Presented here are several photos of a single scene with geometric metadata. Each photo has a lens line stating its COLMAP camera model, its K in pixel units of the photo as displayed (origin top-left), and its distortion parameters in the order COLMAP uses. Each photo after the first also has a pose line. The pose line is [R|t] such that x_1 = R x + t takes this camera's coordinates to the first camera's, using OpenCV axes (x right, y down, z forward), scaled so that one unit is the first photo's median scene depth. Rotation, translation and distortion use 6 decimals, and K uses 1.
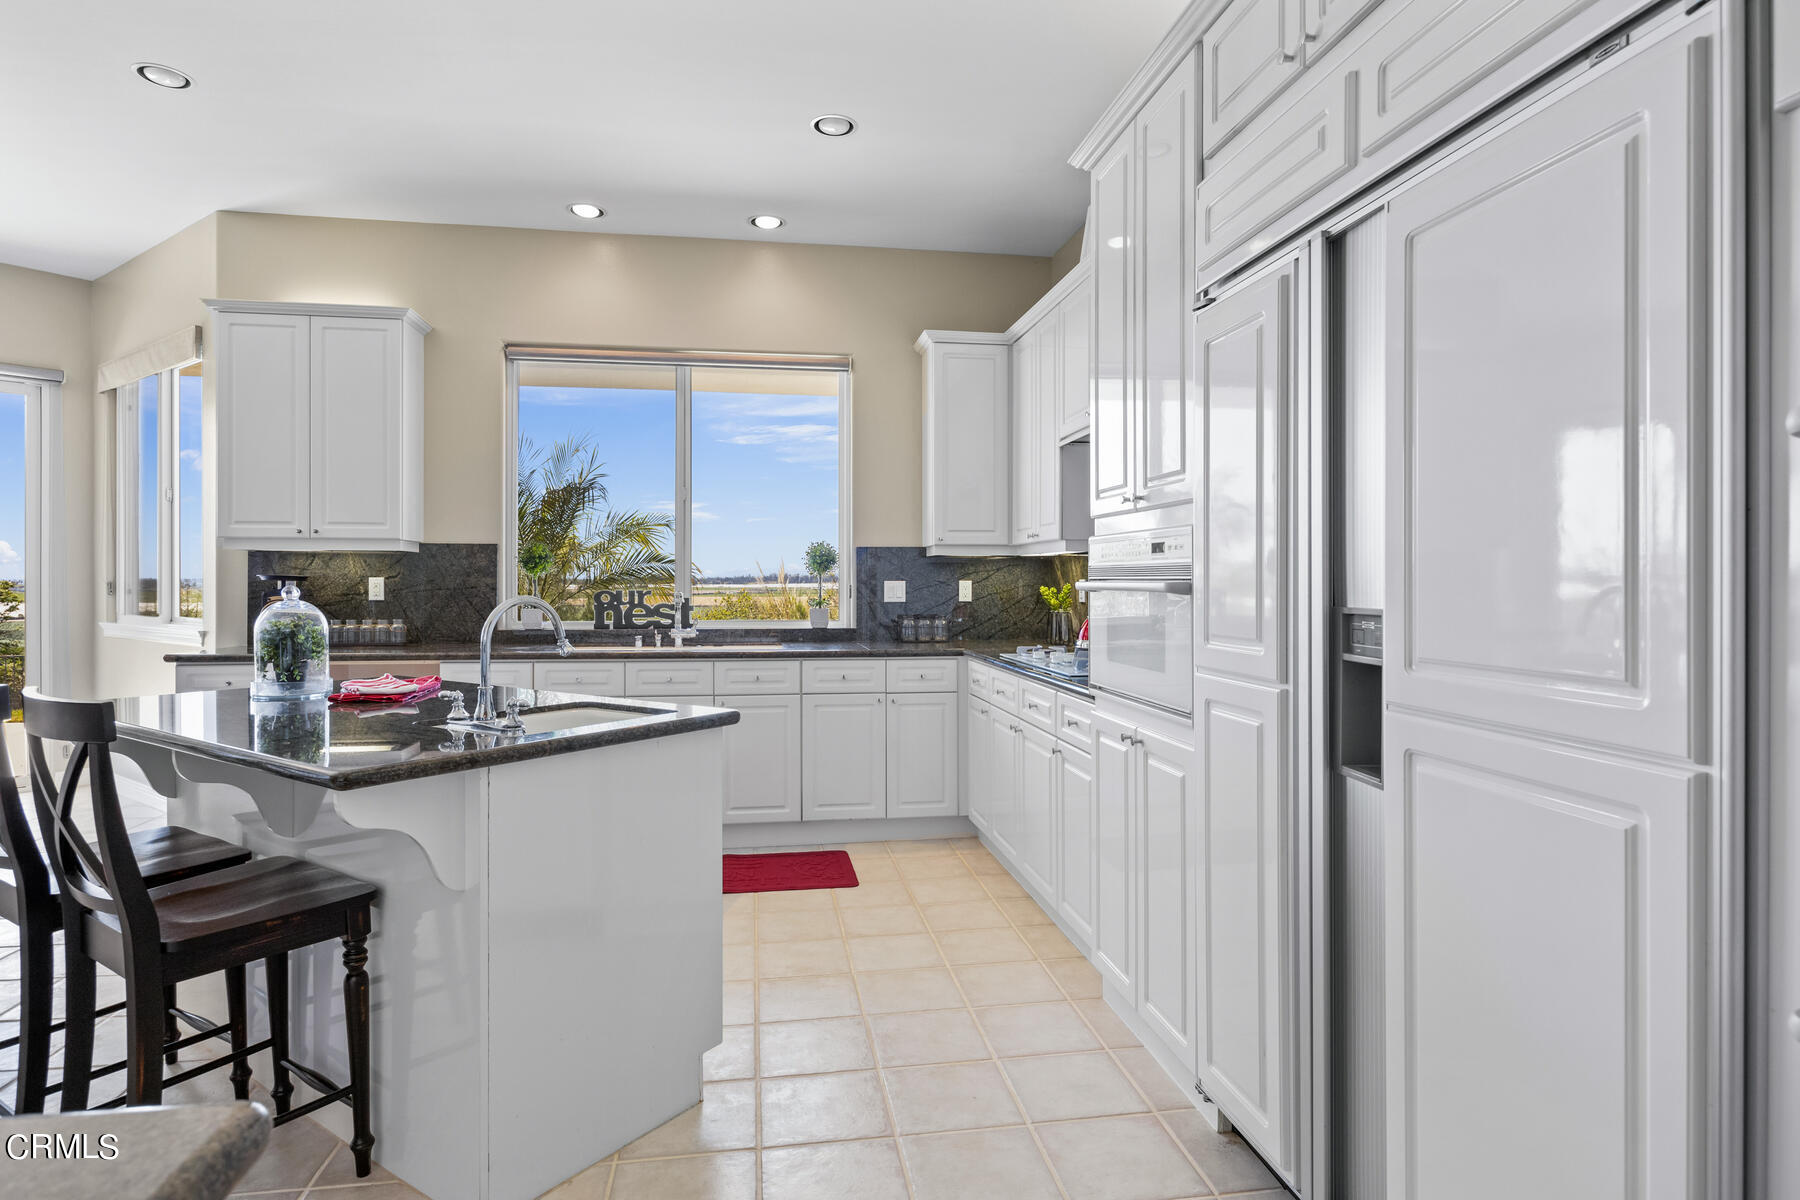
lens RADIAL K [[964.9, 0, 903.1], [0, 964.9, 587.5], [0, 0, 1]] dist [-0.002442, 0.000620]
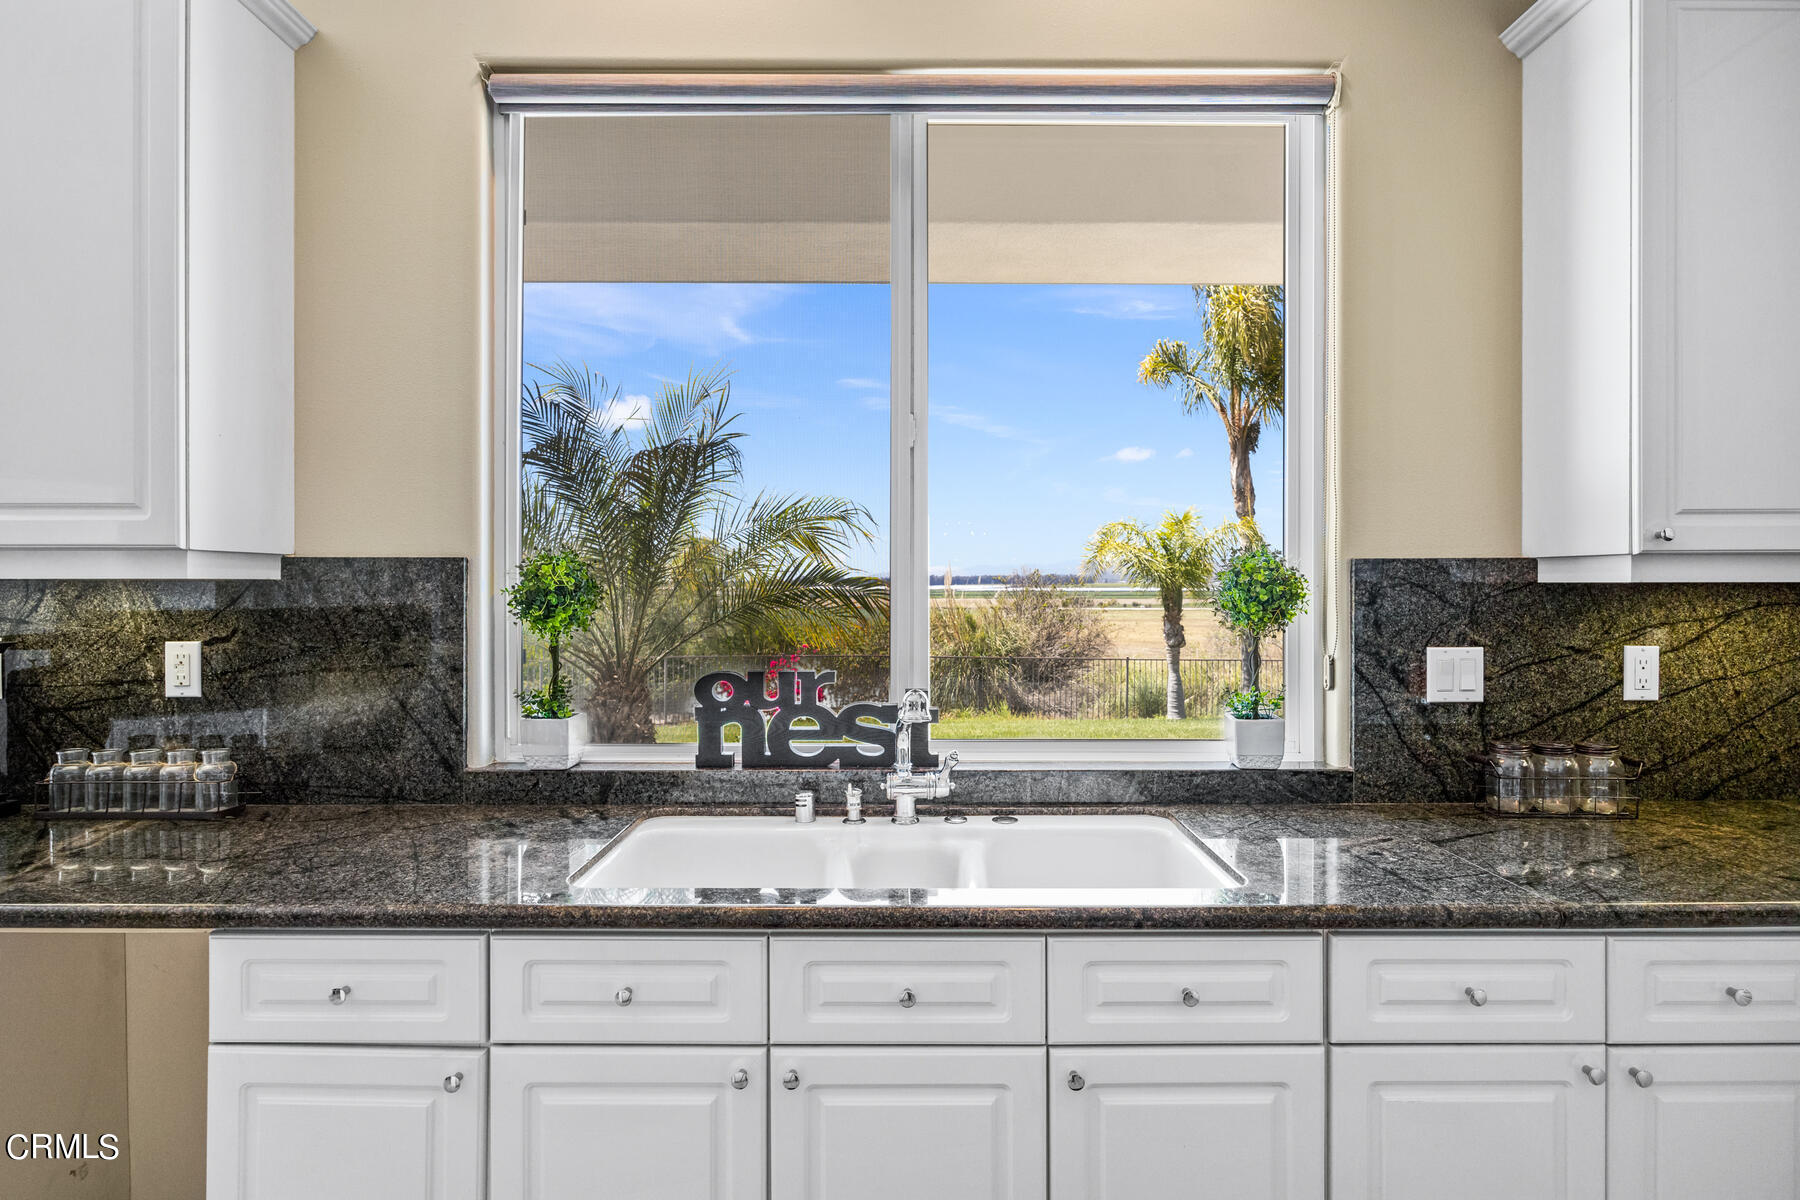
lens RADIAL K [[964.9, 0, 903.1], [0, 964.9, 587.5], [0, 0, 1]] dist [-0.002442, 0.000620]
pose [[0.988890, -0.001021, -0.148648, -0.178713], [0.000872, 0.999999, -0.001063, -0.032019], [0.148649, 0.000922, 0.988890, 0.627418]]
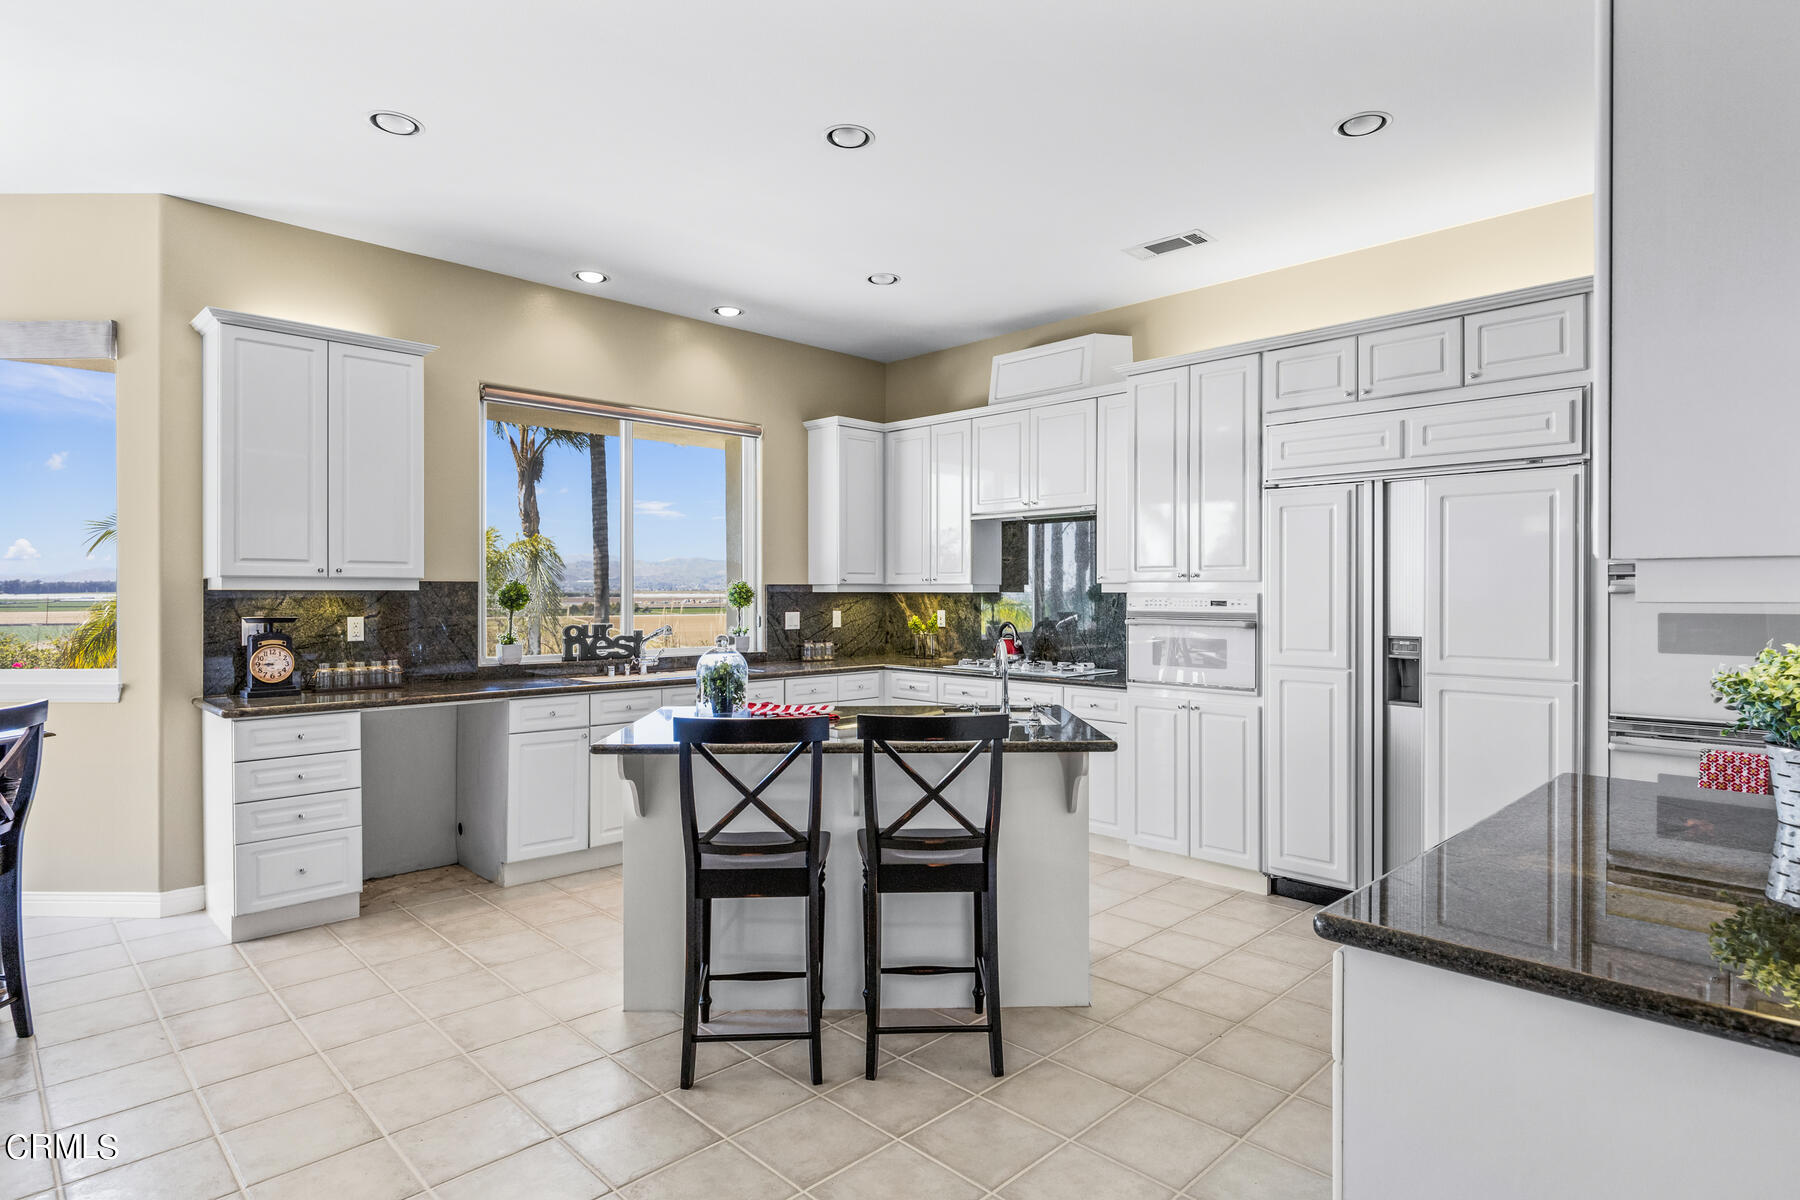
lens RADIAL K [[964.9, 0, 903.1], [0, 964.9, 587.5], [0, 0, 1]] dist [-0.002442, 0.000620]
pose [[0.812724, 0.001487, 0.582647, -0.648744], [0.004569, 0.999950, -0.008926, -0.028025], [-0.582631, 0.009916, 0.812677, -0.085381]]
